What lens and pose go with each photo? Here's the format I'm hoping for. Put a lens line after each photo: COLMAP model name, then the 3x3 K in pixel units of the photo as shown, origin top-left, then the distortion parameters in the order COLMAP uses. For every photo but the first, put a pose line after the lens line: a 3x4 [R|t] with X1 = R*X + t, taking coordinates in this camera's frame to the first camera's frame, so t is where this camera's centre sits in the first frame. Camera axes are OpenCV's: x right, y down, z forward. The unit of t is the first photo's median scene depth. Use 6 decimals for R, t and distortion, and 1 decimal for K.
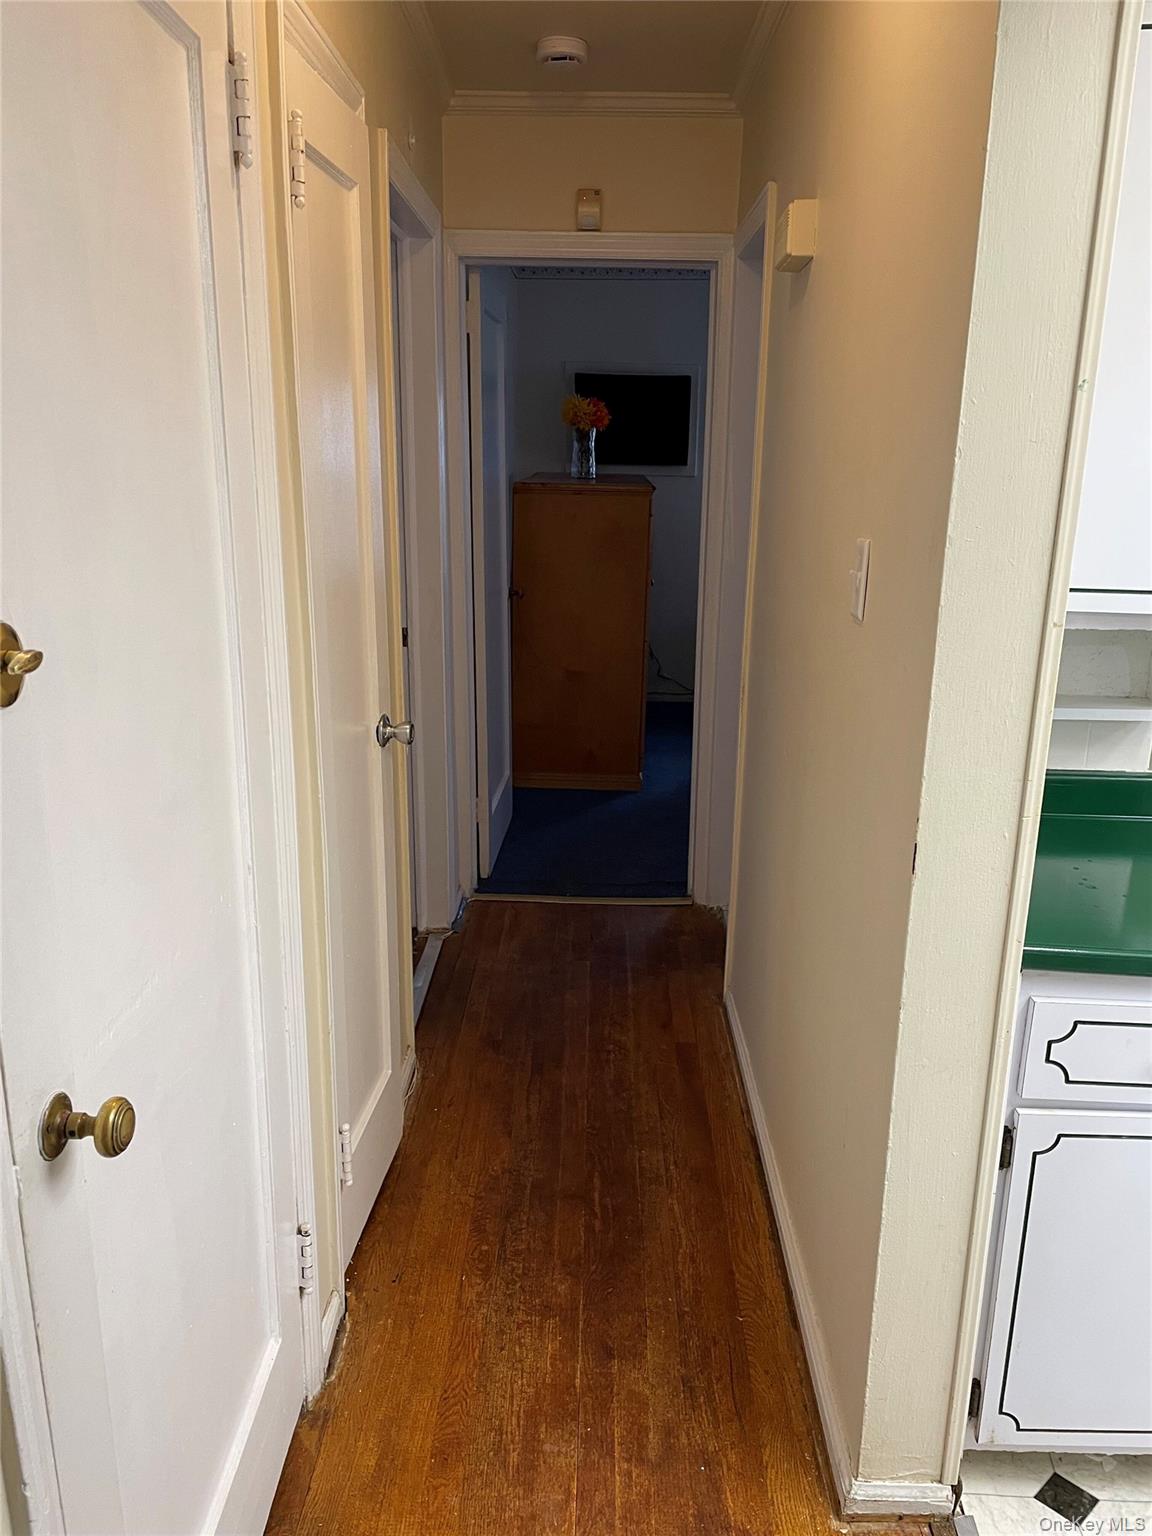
lens RADIAL K [[1156.7, 0, 574.9], [0, 1156.7, 767.1], [0, 0, 1]] dist [0.078328, -0.097467]
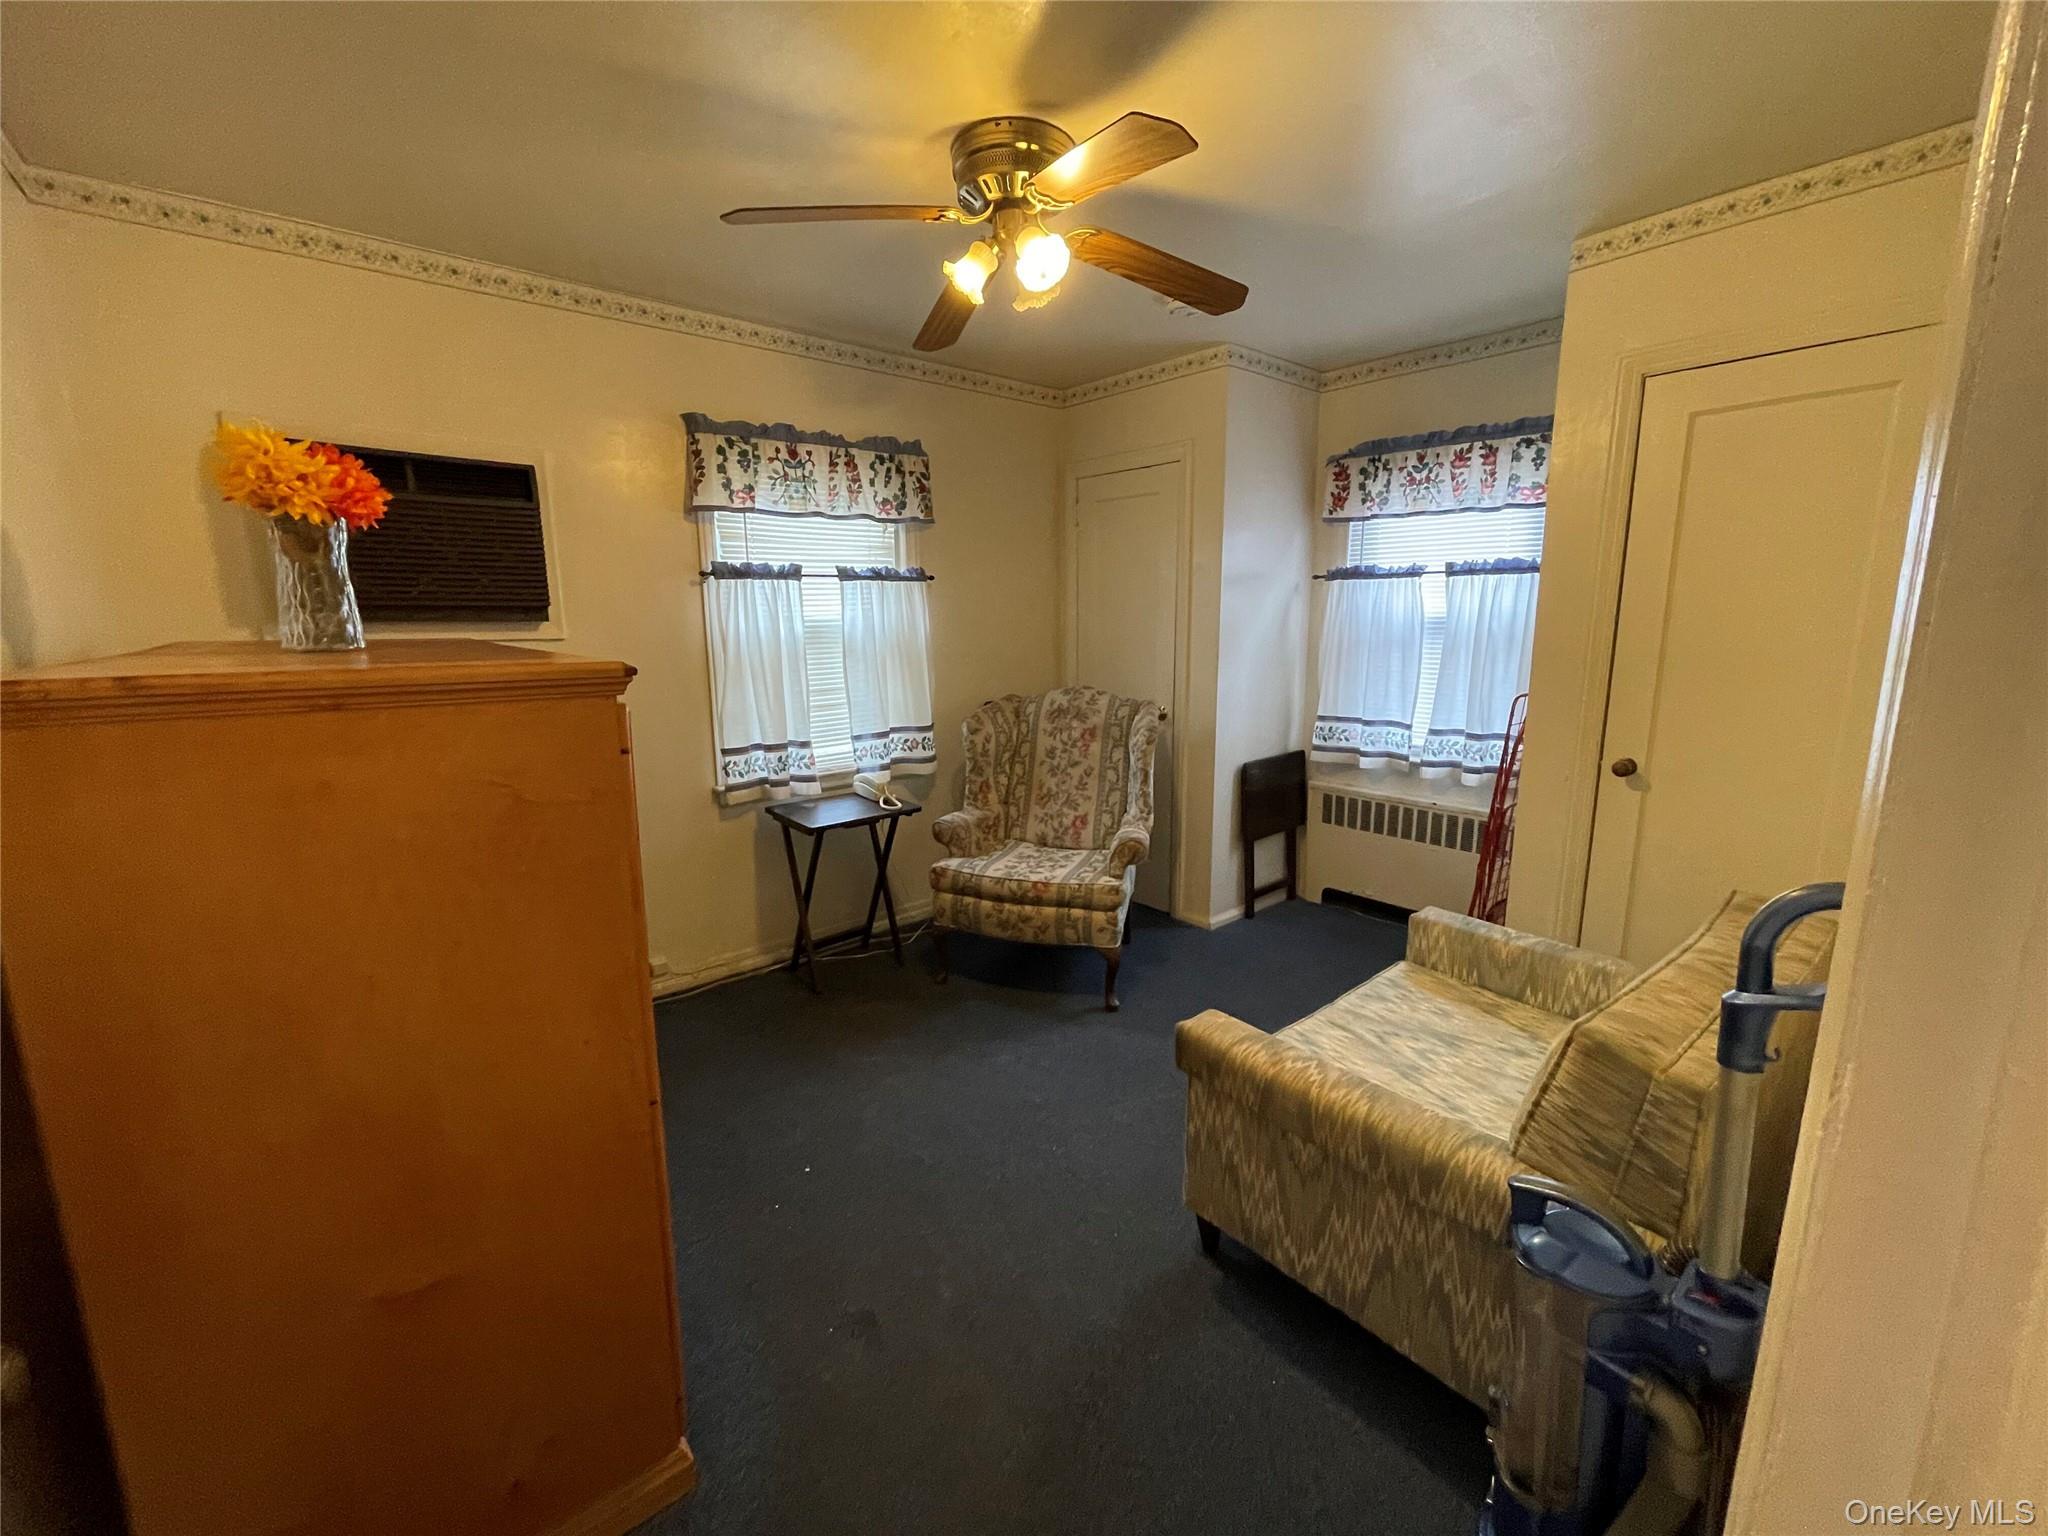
lens RADIAL K [[830.4, 0, 1016.9], [0, 830.4, 772.1], [0, 0, 1]] dist [-0.006898, -0.000427]
pose [[0.759226, -0.140788, 0.635417, 0.001677], [0.199976, 0.979556, -0.021901, -0.164462], [-0.619343, 0.143696, 0.771858, 0.676751]]
